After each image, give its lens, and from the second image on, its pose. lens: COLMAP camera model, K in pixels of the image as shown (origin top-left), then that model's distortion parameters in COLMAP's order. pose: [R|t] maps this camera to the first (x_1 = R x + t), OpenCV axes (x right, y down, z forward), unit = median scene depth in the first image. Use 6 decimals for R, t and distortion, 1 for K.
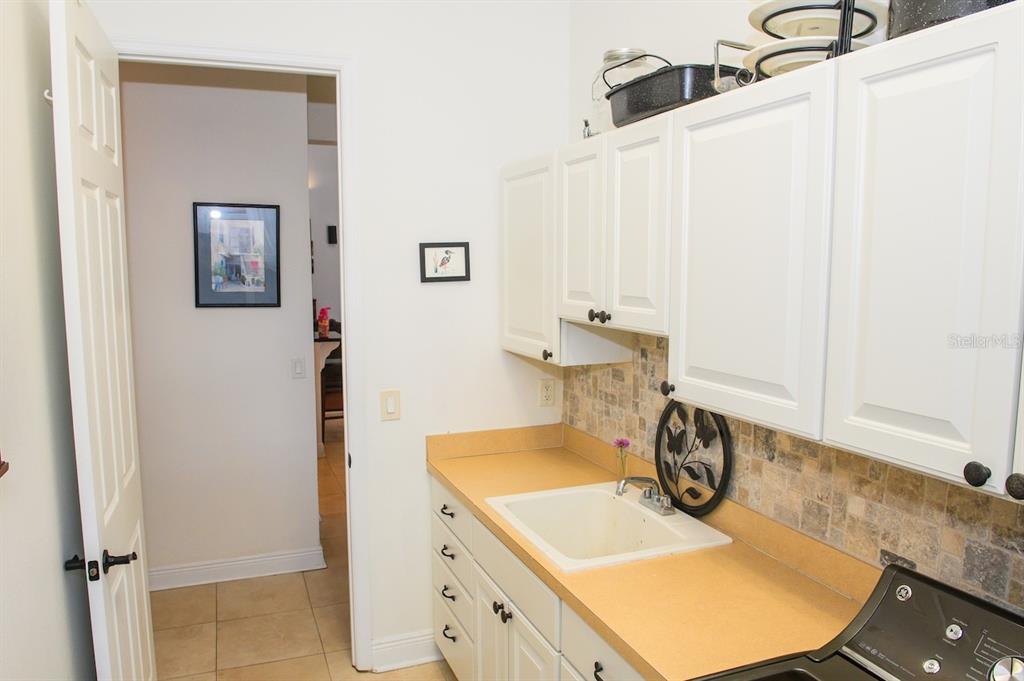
lens RADIAL K [[734.2, 0, 512.0], [0, 734.2, 340.5], [0, 0, 1]] dist [-0.041720, -0.008364]
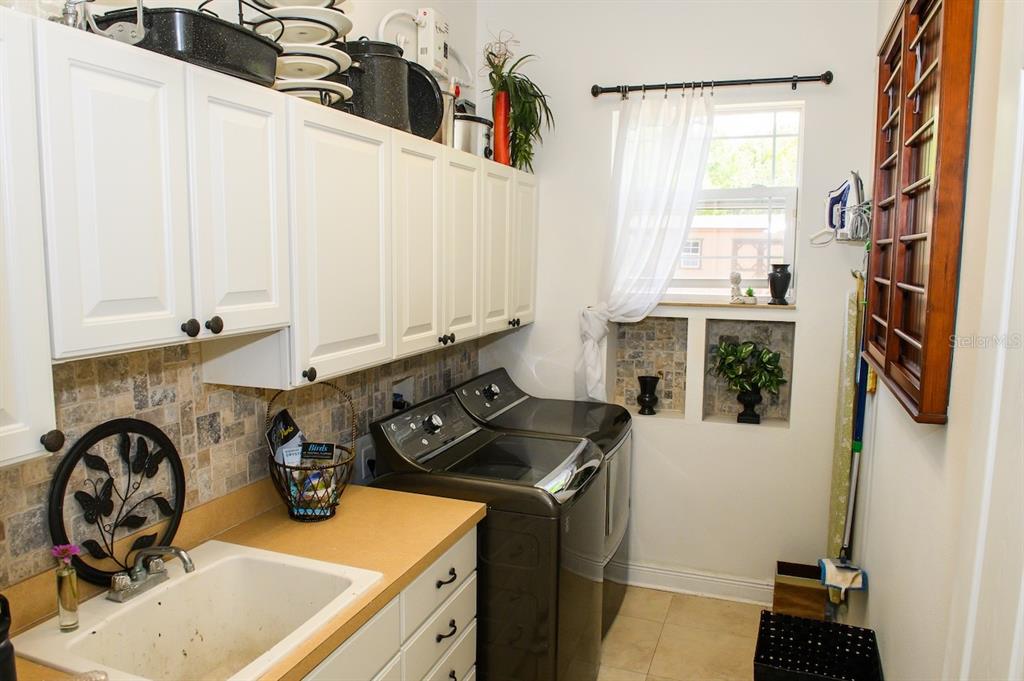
lens RADIAL K [[734.2, 0, 512.0], [0, 734.2, 340.5], [0, 0, 1]] dist [-0.041720, -0.008364]
pose [[-0.751250, -0.086381, 0.654340, -0.555443], [0.058336, 0.978828, 0.196194, -0.137900], [-0.657434, 0.185562, -0.730306, 1.300200]]
